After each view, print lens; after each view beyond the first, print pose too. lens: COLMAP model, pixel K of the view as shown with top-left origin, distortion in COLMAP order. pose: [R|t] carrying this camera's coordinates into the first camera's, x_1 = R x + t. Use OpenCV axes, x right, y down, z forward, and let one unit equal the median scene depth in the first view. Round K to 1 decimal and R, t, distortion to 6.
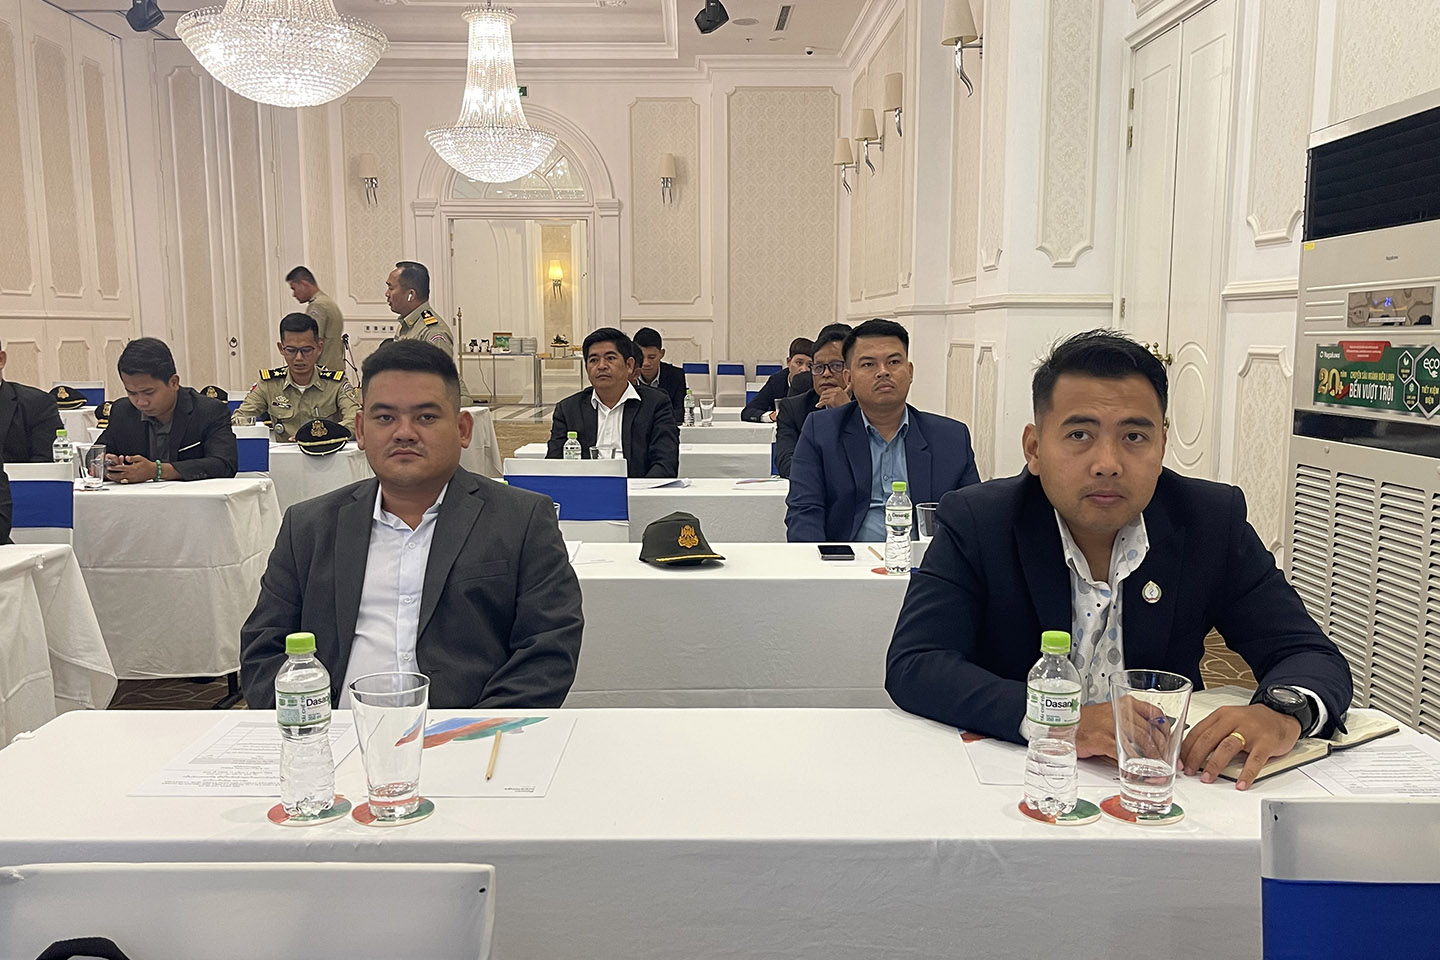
lens RADIAL K [[1289.3, 0, 716.9], [0, 1289.3, 519.0], [0, 0, 1]] dist [0.042248, -0.020828]
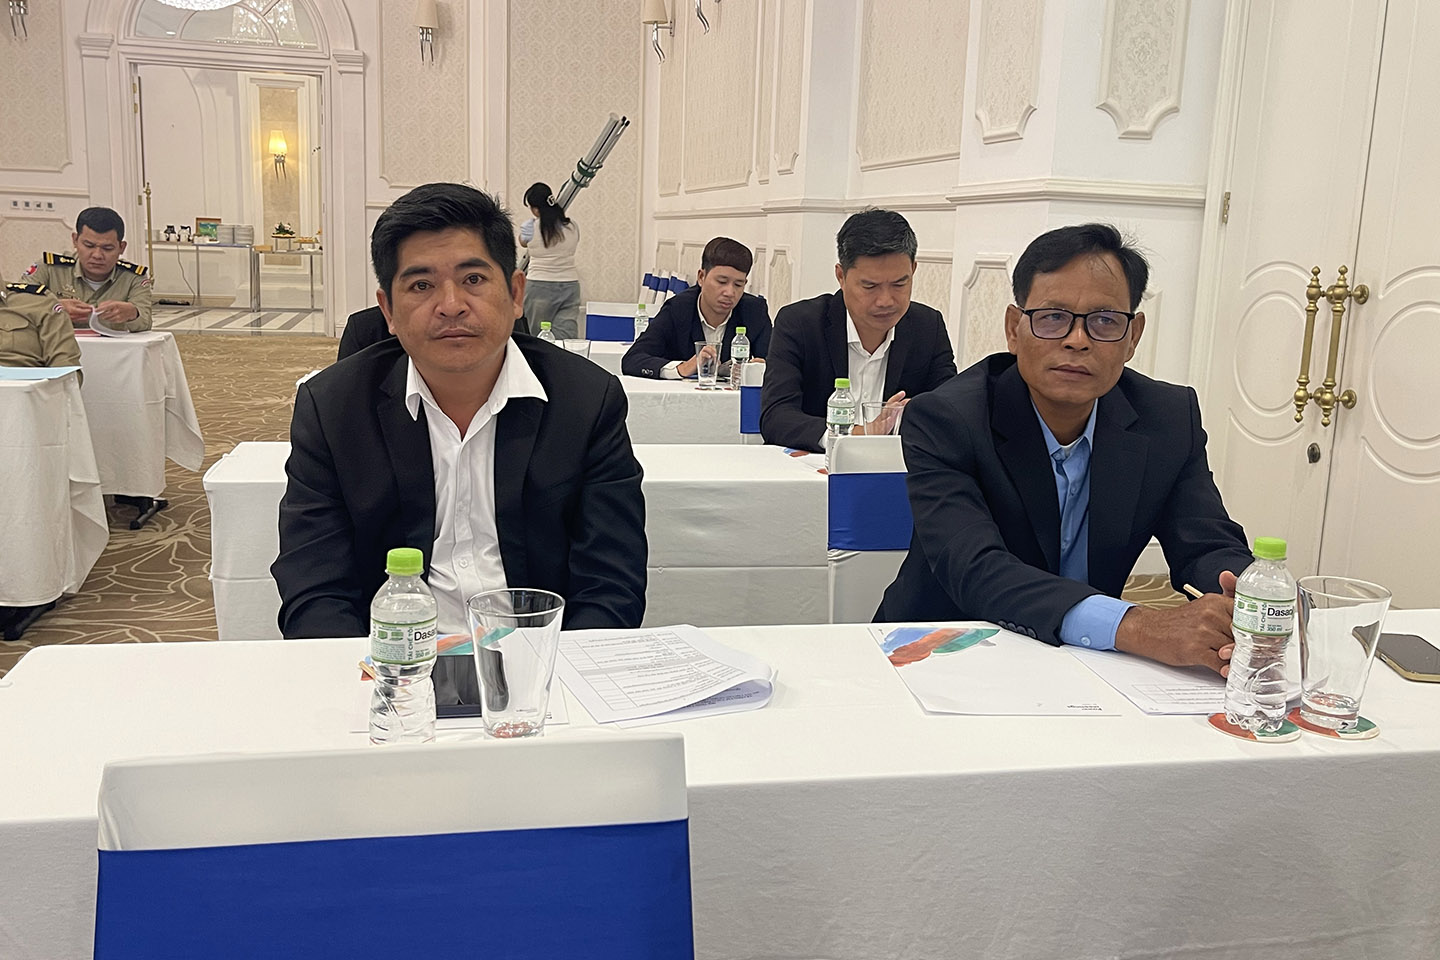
lens RADIAL K [[1296.6, 0, 709.7], [0, 1296.6, 459.0], [0, 0, 1]] dist [0.040733, -0.021391]
pose [[0.980417, 0.001840, 0.196924, -0.028291], [-0.007216, 0.999620, 0.026586, -0.025757], [-0.196801, -0.027486, 0.980058, 0.196899]]
